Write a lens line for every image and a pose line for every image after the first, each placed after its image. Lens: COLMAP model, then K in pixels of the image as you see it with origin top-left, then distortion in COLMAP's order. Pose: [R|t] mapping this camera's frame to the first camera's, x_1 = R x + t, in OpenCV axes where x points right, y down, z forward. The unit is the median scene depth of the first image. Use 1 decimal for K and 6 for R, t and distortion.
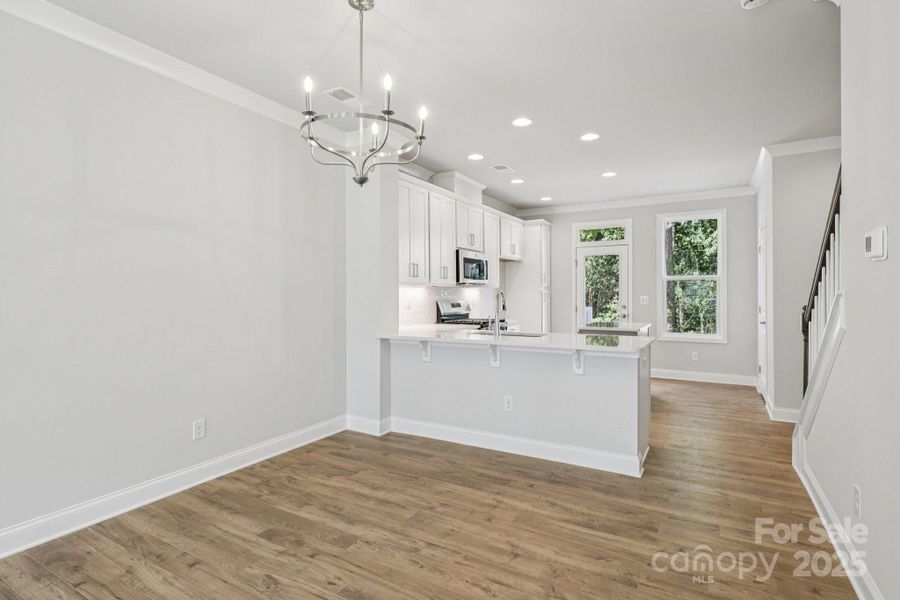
lens RADIAL K [[446.9, 0, 450.4], [0, 446.9, 296.9], [0, 0, 1]] dist [0.001496, 0.000213]
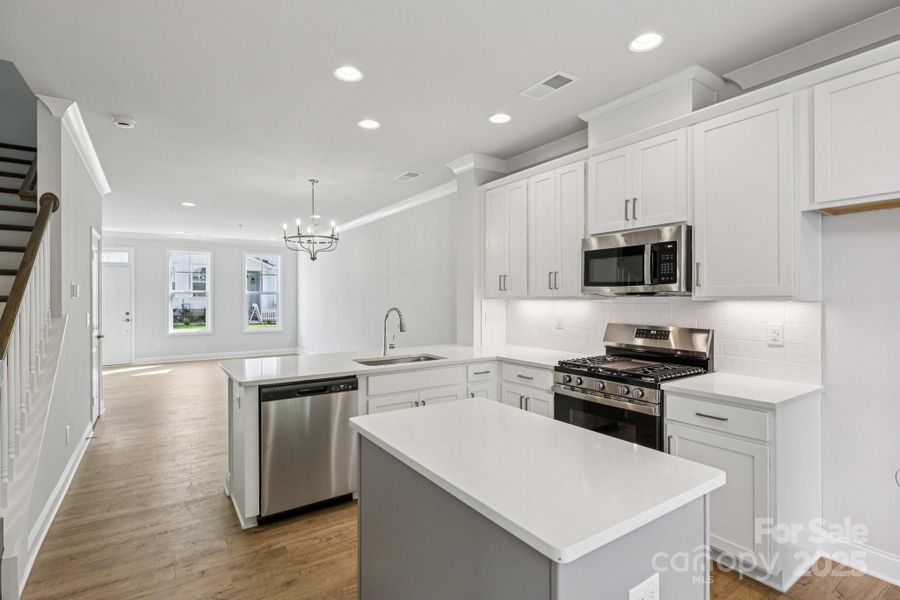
lens RADIAL K [[446.9, 0, 450.4], [0, 446.9, 296.9], [0, 0, 1]] dist [0.001496, 0.000213]
pose [[-0.444912, -0.000903, -0.895574, 0.646390], [-0.002411, 0.999997, 0.000190, -0.027256], [0.895571, 0.002243, -0.444913, 1.110032]]
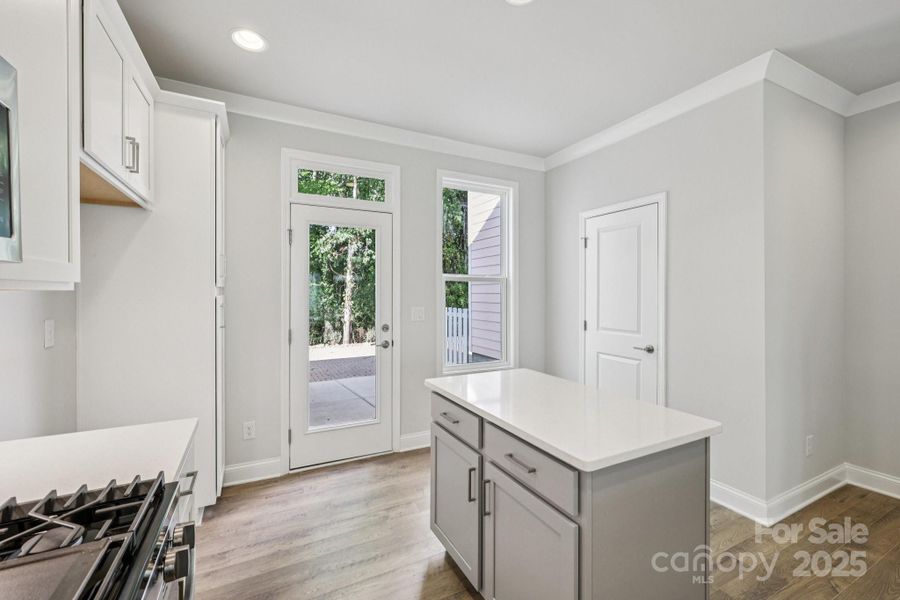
lens RADIAL K [[379.3, 0, 451.6], [0, 379.3, 296.4], [0, 0, 1]] dist [-0.001624, -0.000097]
pose [[0.550995, -0.001682, 0.834507, 0.066532], [-0.000441, 0.999997, 0.002307, -0.021204], [-0.834508, -0.001639, 0.550993, 0.894550]]
